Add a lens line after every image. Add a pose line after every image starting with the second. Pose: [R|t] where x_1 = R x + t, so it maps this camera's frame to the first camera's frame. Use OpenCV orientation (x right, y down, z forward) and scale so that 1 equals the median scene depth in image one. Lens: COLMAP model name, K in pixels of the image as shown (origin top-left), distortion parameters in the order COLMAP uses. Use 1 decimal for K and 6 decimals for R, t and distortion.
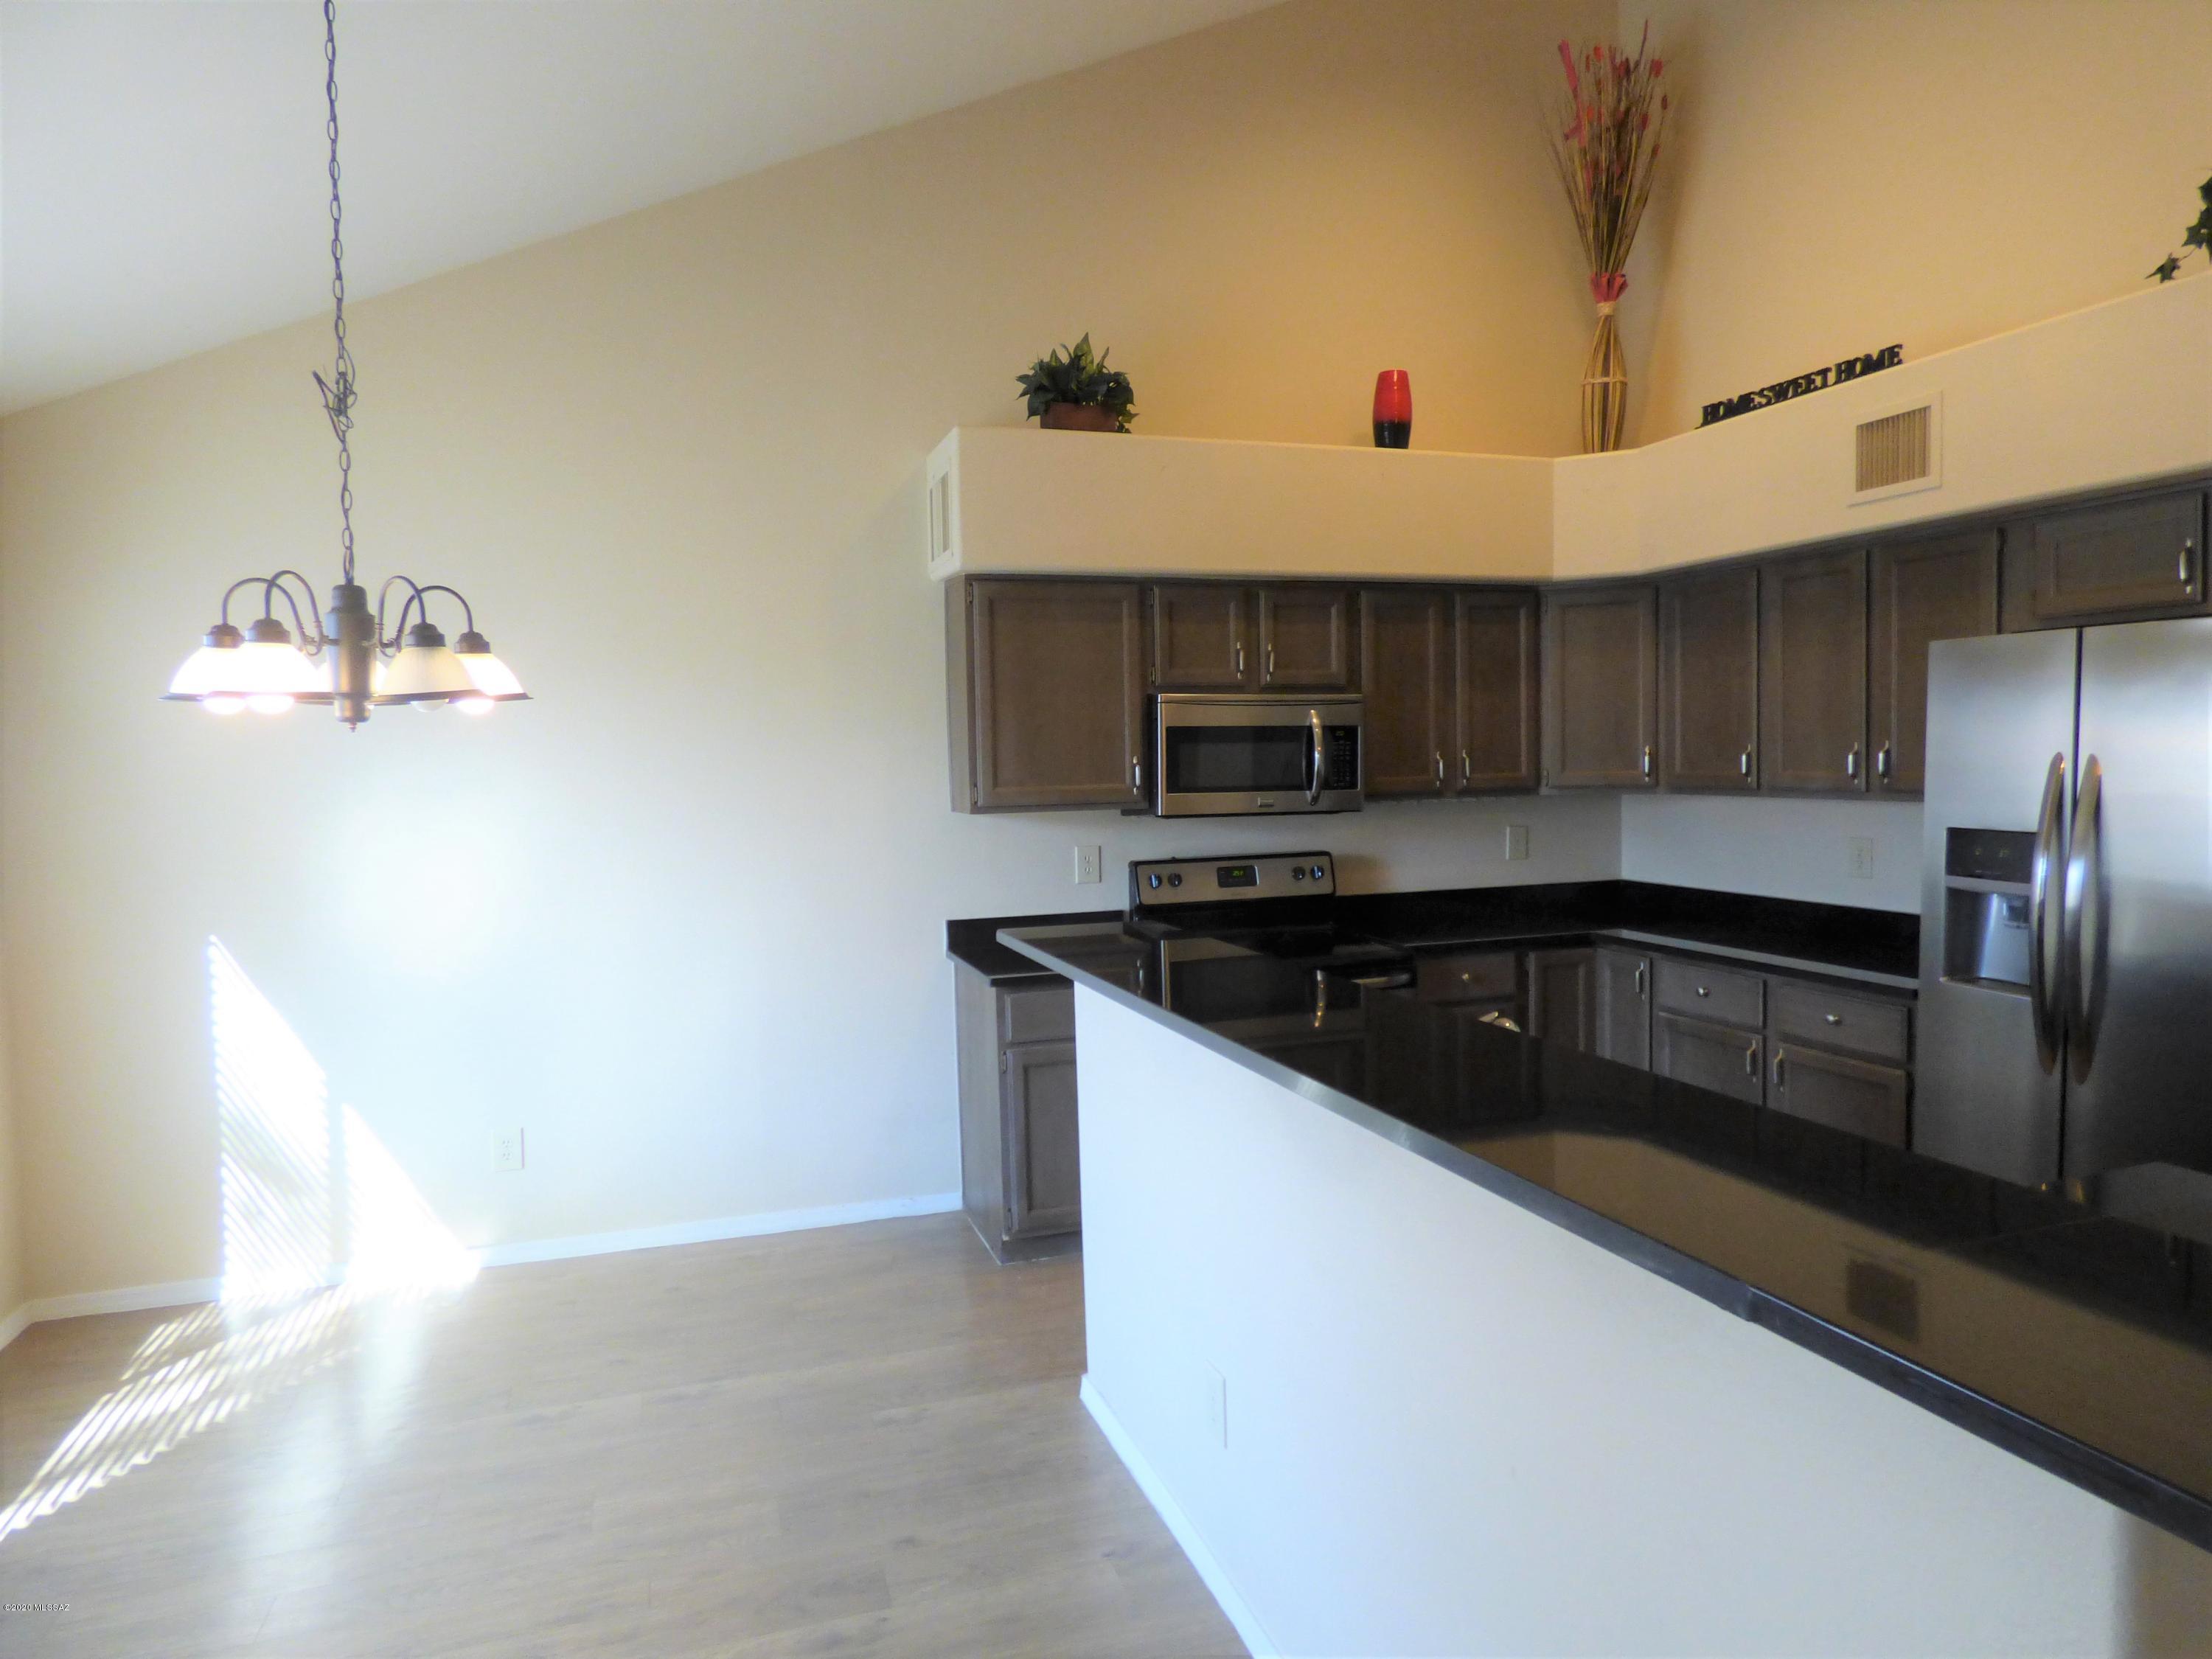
lens RADIAL K [[1332.5, 0, 1106.0], [0, 1332.5, 829.5], [0, 0, 1]] dist [-0.026171, 0.001203]
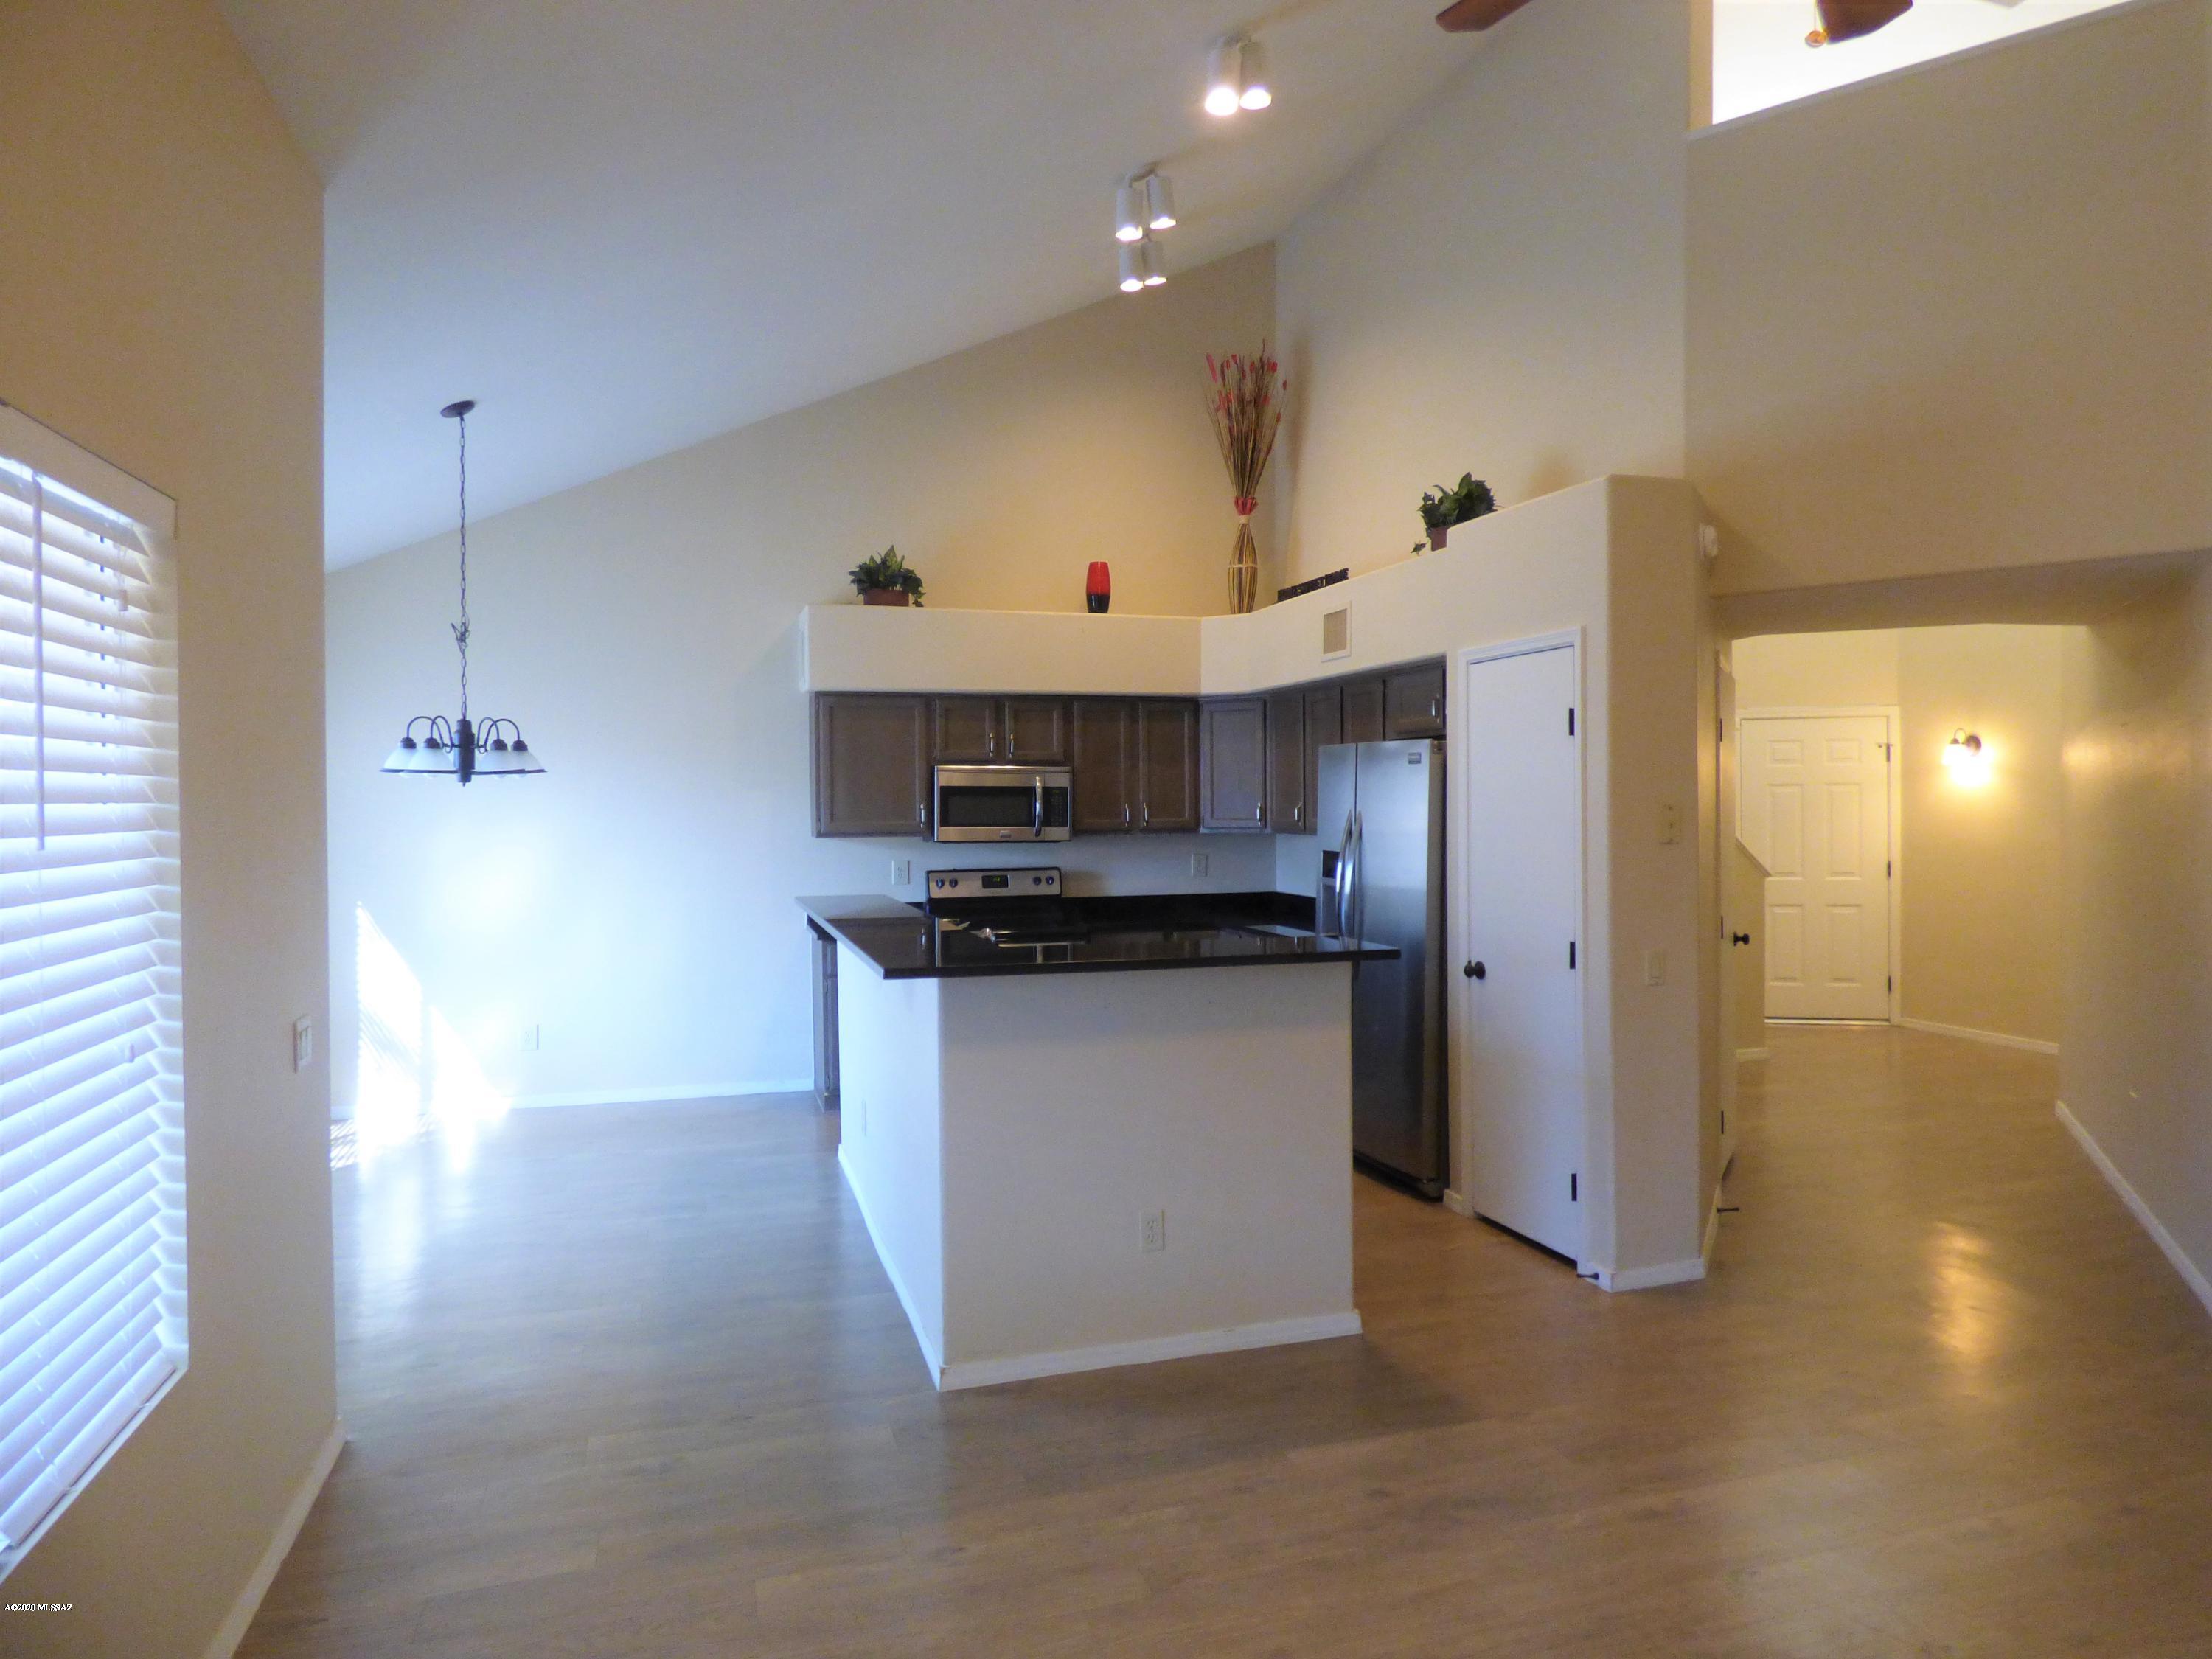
lens RADIAL K [[1361.1, 0, 1104.3], [0, 1361.1, 839.4], [0, 0, 1]] dist [-0.022689, 0.015962]
pose [[0.999360, 0.015991, -0.032002, 0.293048], [-0.016913, 0.999444, -0.028737, 0.031119], [0.031524, 0.029260, 0.999075, -0.628547]]
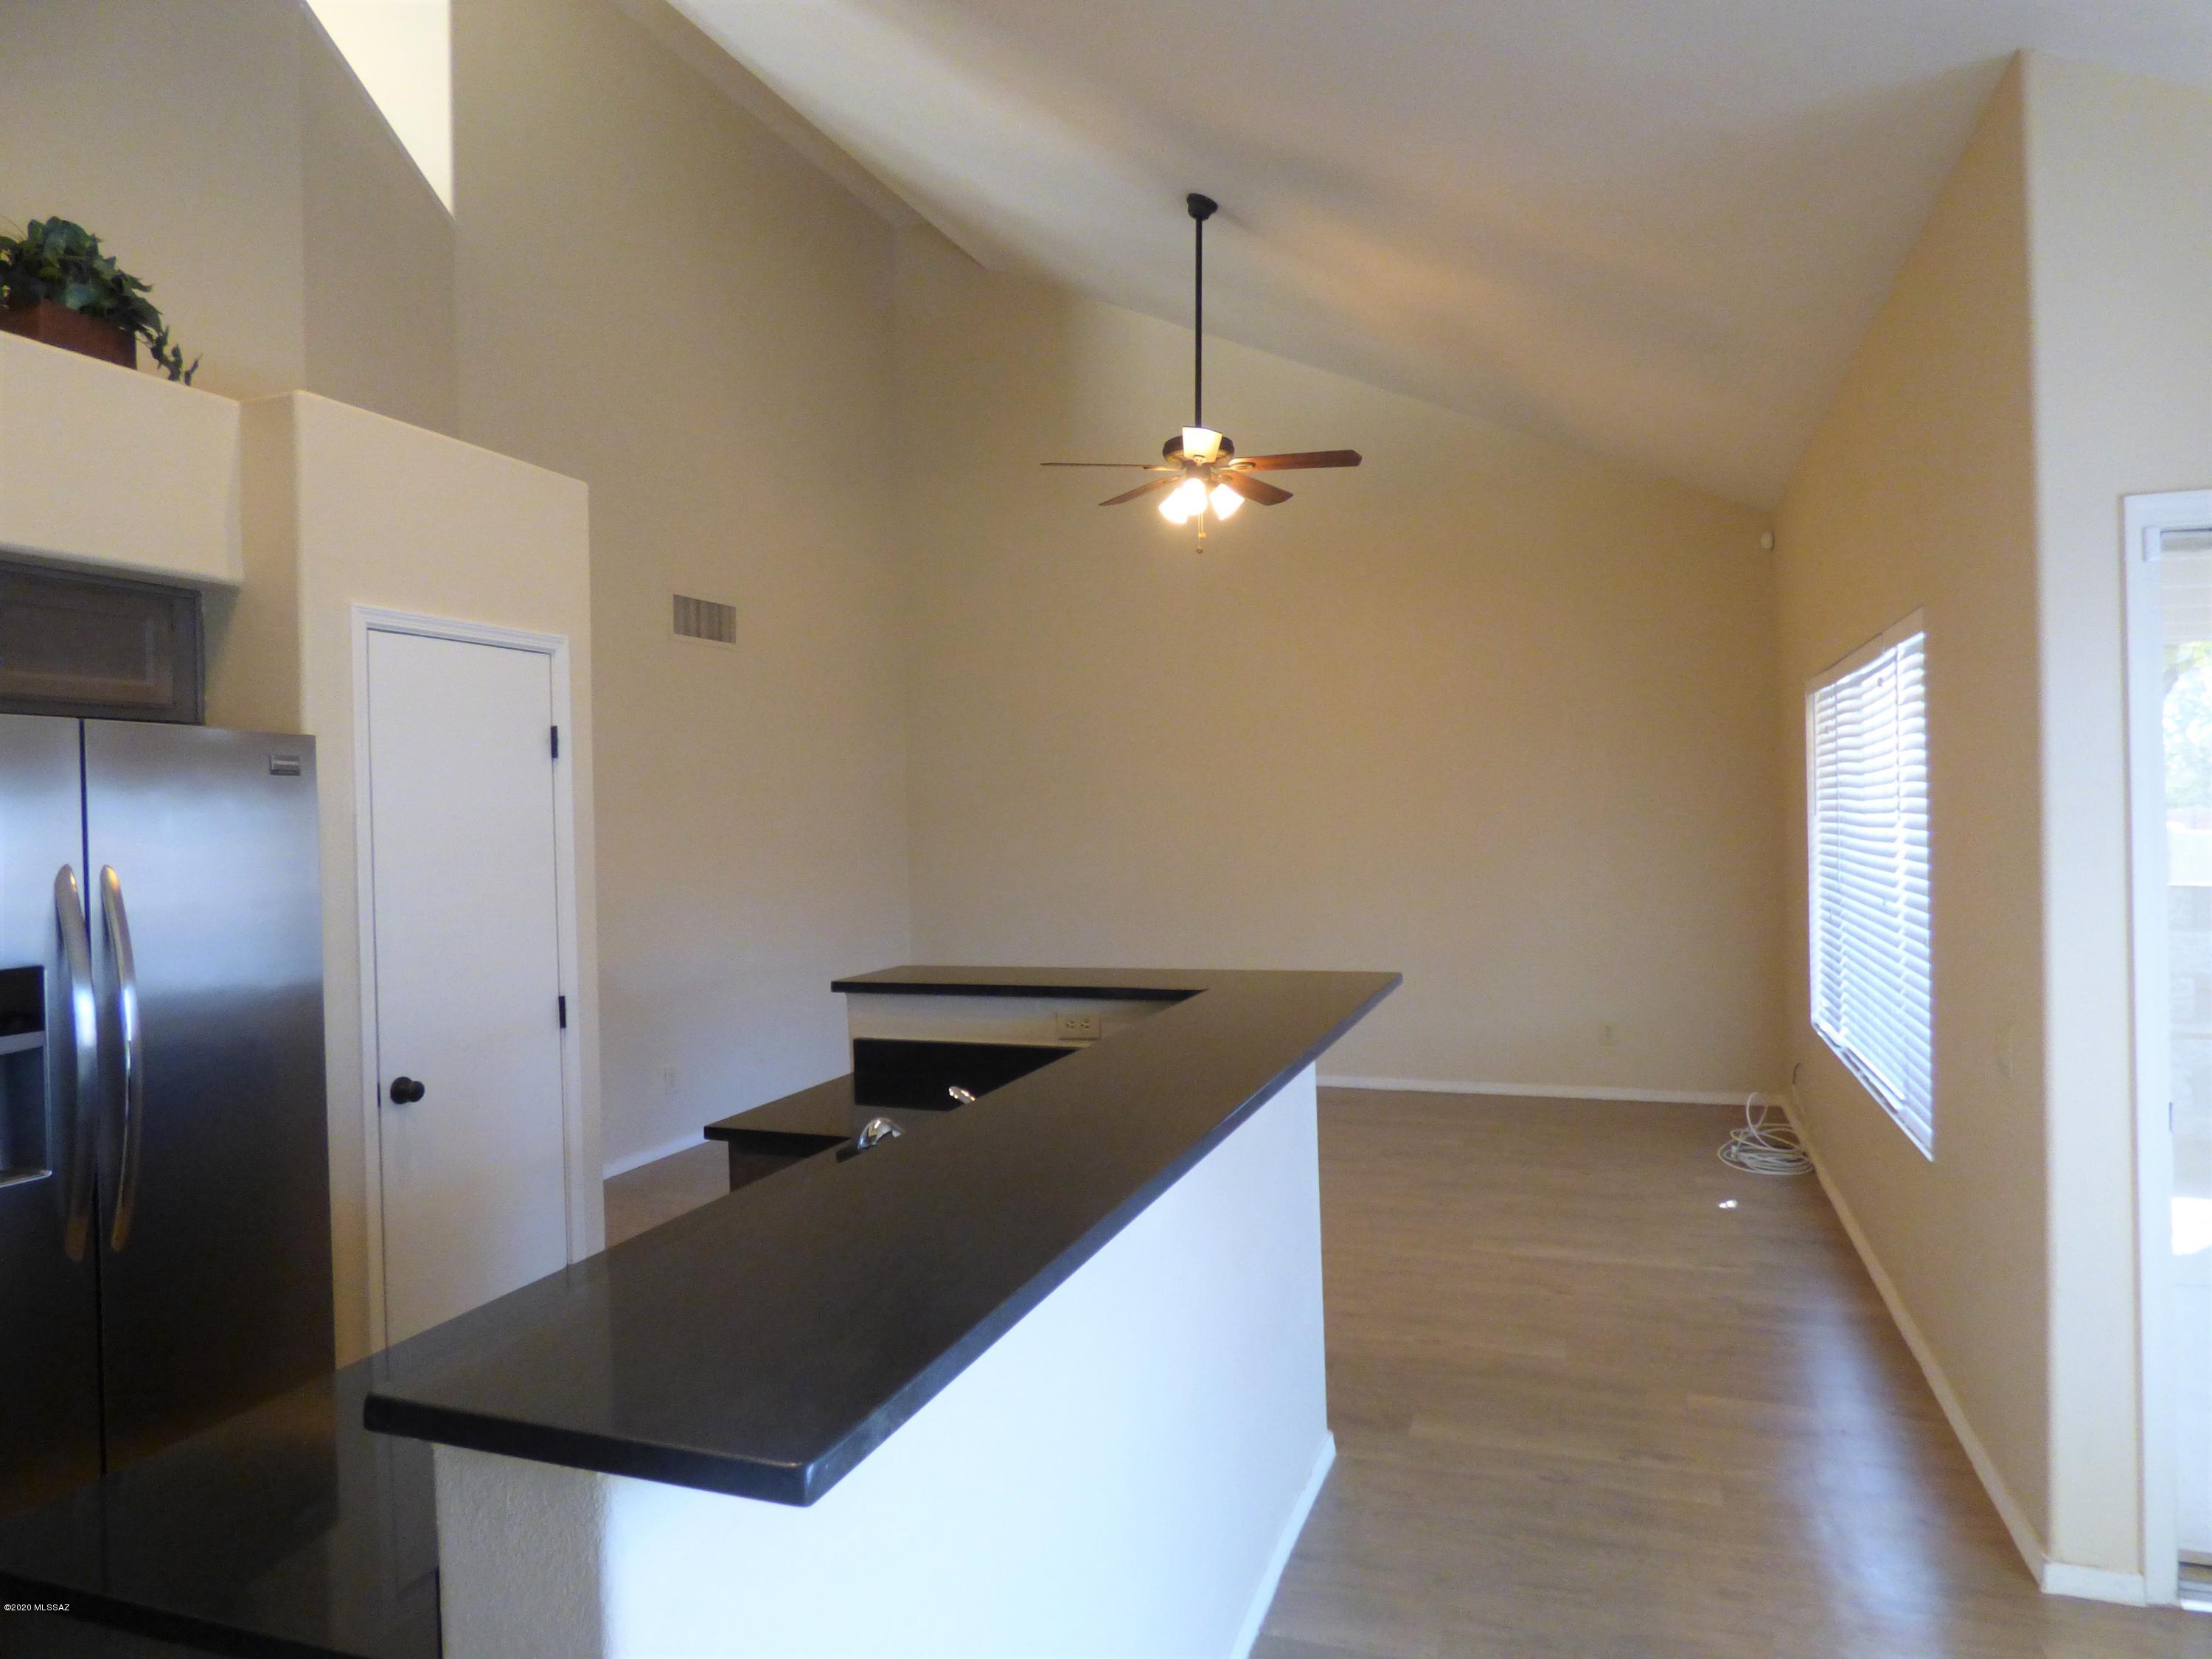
lens RADIAL K [[1333.1, 0, 1174.5], [0, 1333.1, 819.7], [0, 0, 1]] dist [-0.002647, -0.000858]
pose [[-0.782150, 0.031995, 0.622268, -0.232801], [0.070636, 0.996796, 0.037533, -0.045871], [-0.619073, 0.073311, -0.781904, 0.814343]]
